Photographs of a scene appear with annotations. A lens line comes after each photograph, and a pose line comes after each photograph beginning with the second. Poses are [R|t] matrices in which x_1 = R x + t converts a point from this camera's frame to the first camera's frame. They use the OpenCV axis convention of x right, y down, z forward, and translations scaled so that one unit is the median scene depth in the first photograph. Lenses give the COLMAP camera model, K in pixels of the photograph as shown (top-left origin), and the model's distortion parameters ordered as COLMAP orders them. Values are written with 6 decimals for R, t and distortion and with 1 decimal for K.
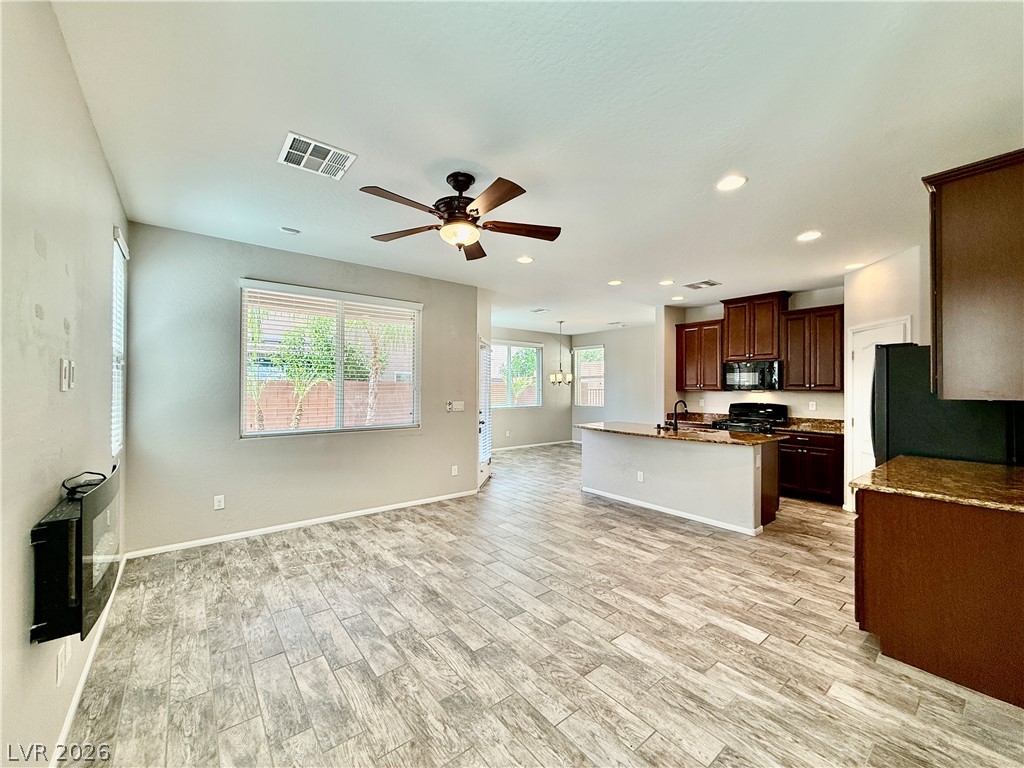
lens RADIAL K [[407.2, 0, 510.0], [0, 407.2, 384.2], [0, 0, 1]] dist [0.001777, -0.000703]
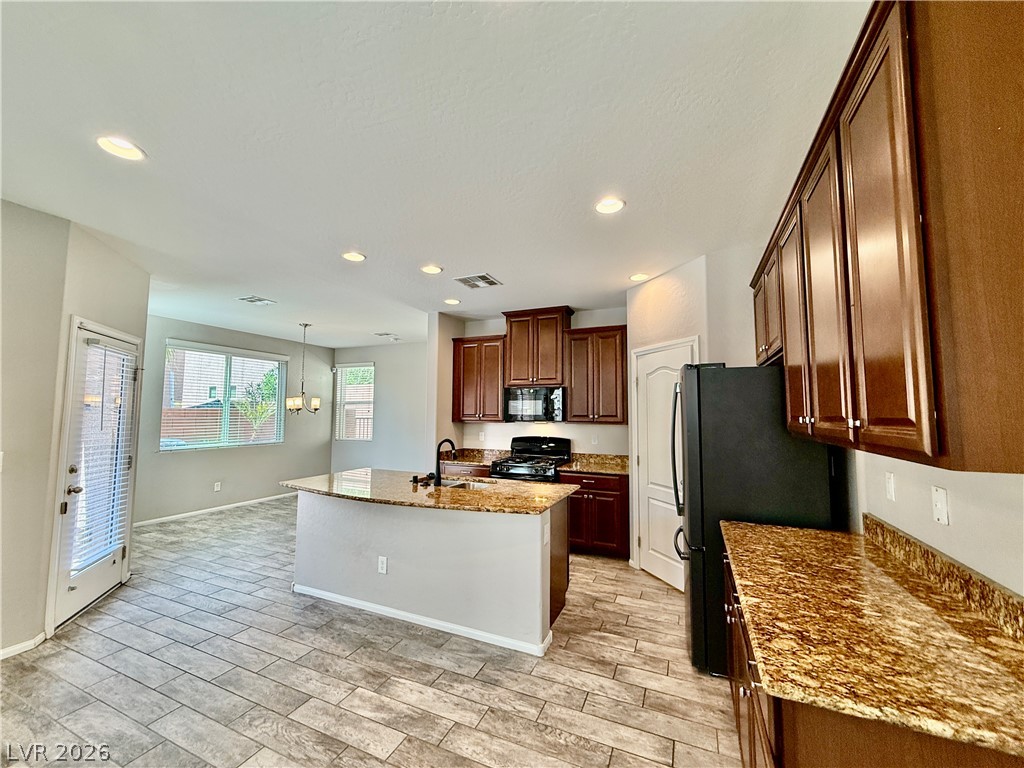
lens RADIAL K [[407.2, 0, 509.3], [0, 407.2, 383.7], [0, 0, 1]] dist [0.001777, -0.000703]
pose [[0.885941, 0.036640, 0.462348, 0.189215], [-0.006471, 0.997754, -0.066670, -0.007747], [-0.463753, 0.056074, 0.884188, 0.337625]]
